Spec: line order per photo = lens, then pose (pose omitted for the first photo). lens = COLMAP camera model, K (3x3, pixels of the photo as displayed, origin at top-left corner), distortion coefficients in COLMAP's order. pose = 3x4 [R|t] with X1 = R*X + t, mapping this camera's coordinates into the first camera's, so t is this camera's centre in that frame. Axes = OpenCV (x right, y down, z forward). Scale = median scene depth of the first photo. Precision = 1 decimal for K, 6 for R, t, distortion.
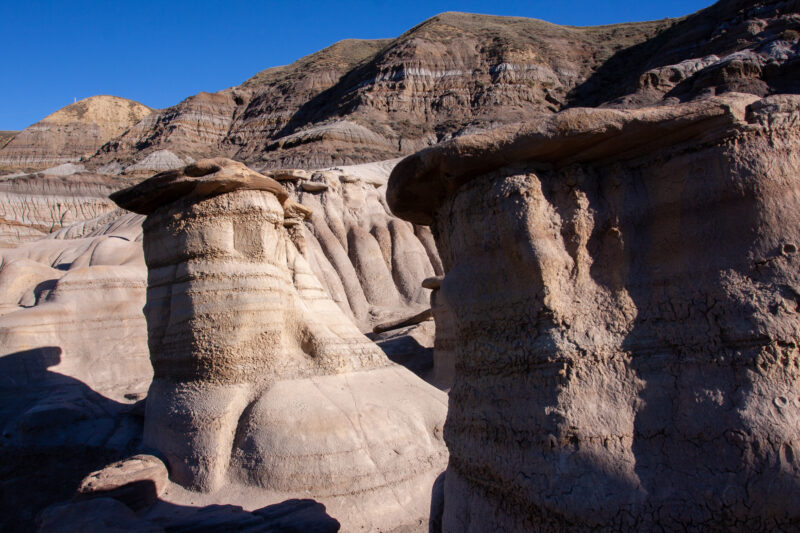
lens RADIAL K [[643.2, 0, 408.4], [0, 643.2, 269.2], [0, 0, 1]] dist [-0.080089, 0.042362]
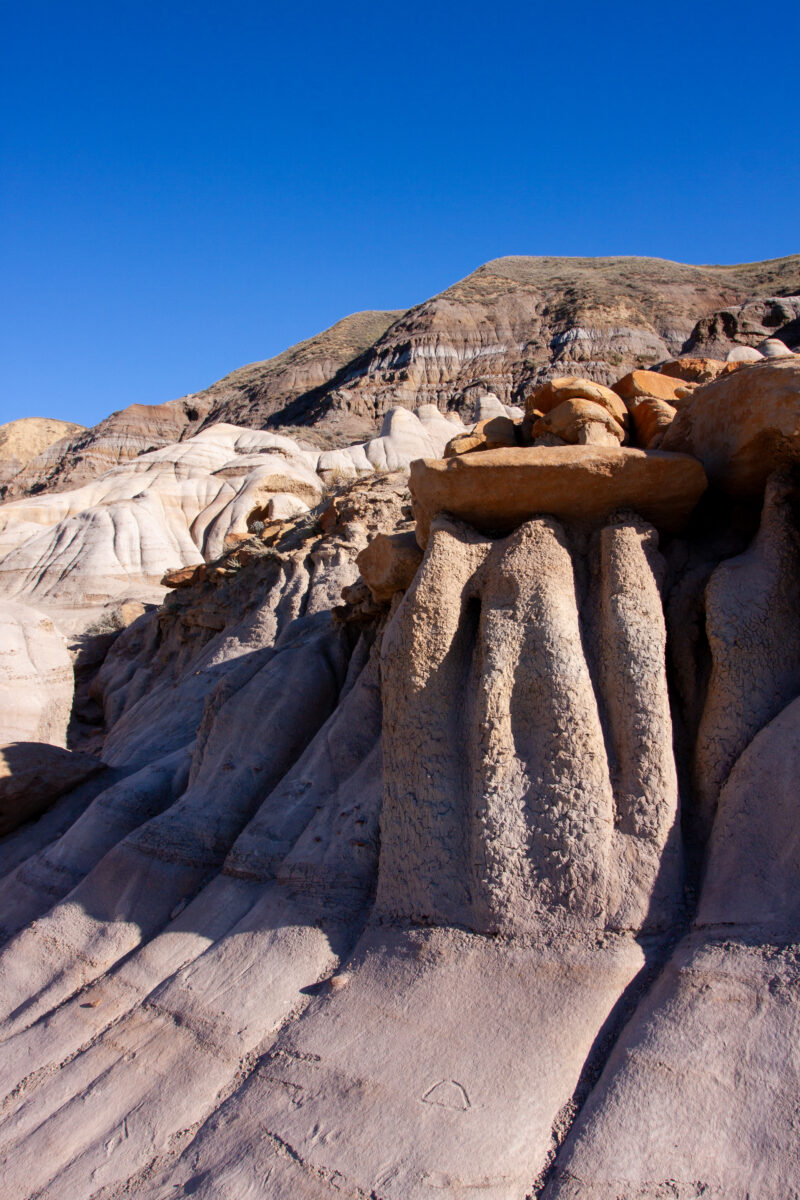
lens RADIAL K [[964.8, 0, 398.3], [0, 964.8, 602.0], [0, 0, 1]] dist [-0.080089, 0.042362]
pose [[0.989063, -0.026714, -0.145055, 0.103686], [0.018139, 0.998026, -0.060119, -0.011855], [0.146375, 0.056831, 0.987595, 0.087523]]
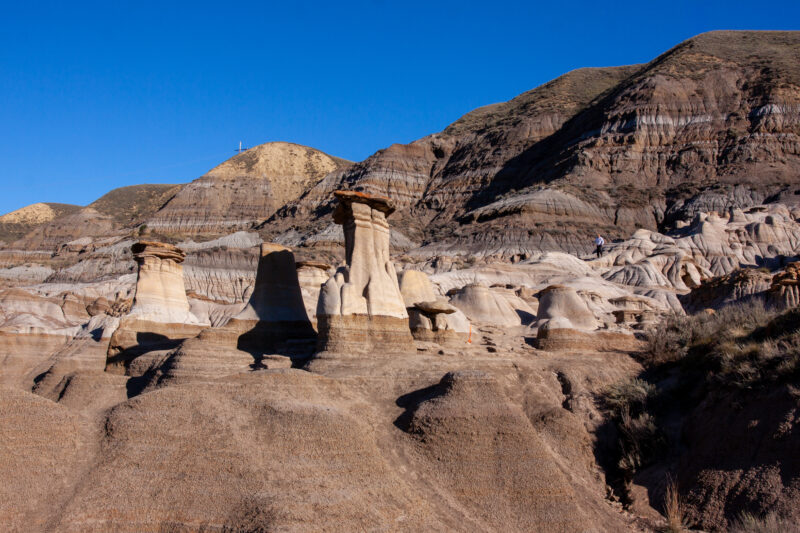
lens RADIAL K [[989.0, 0, 397.4], [0, 989.0, 266.1], [0, 0, 1]] dist [-0.019652, 0.000000]
pose [[0.953201, 0.008770, -0.302211, 0.079207], [-0.043603, 0.993117, -0.108708, 0.019094], [0.299177, 0.116798, 0.947022, -0.229676]]
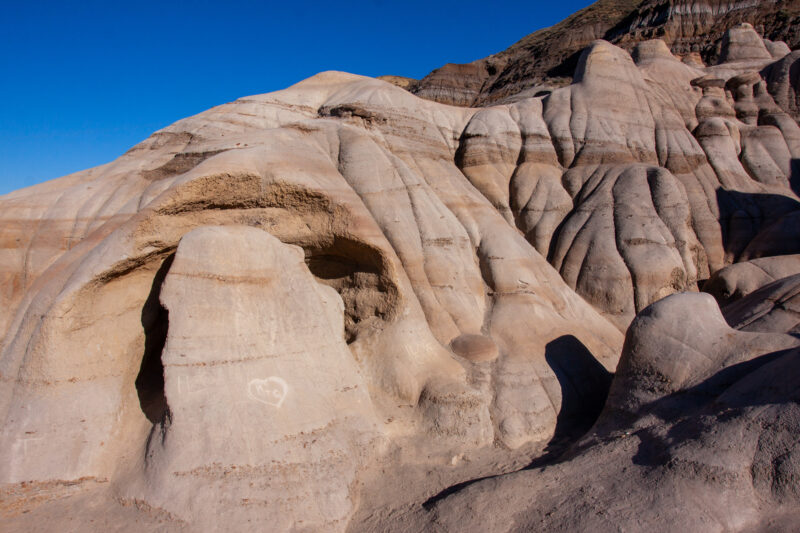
lens RADIAL K [[673.5, 0, 403.2], [0, 673.5, 261.6], [0, 0, 1]] dist [-0.048396, 0.034824]
pose [[0.876373, 0.048215, -0.479213, 0.098813], [-0.039676, 0.998822, 0.027935, -0.033619], [0.479996, -0.005468, 0.877254, 0.182389]]
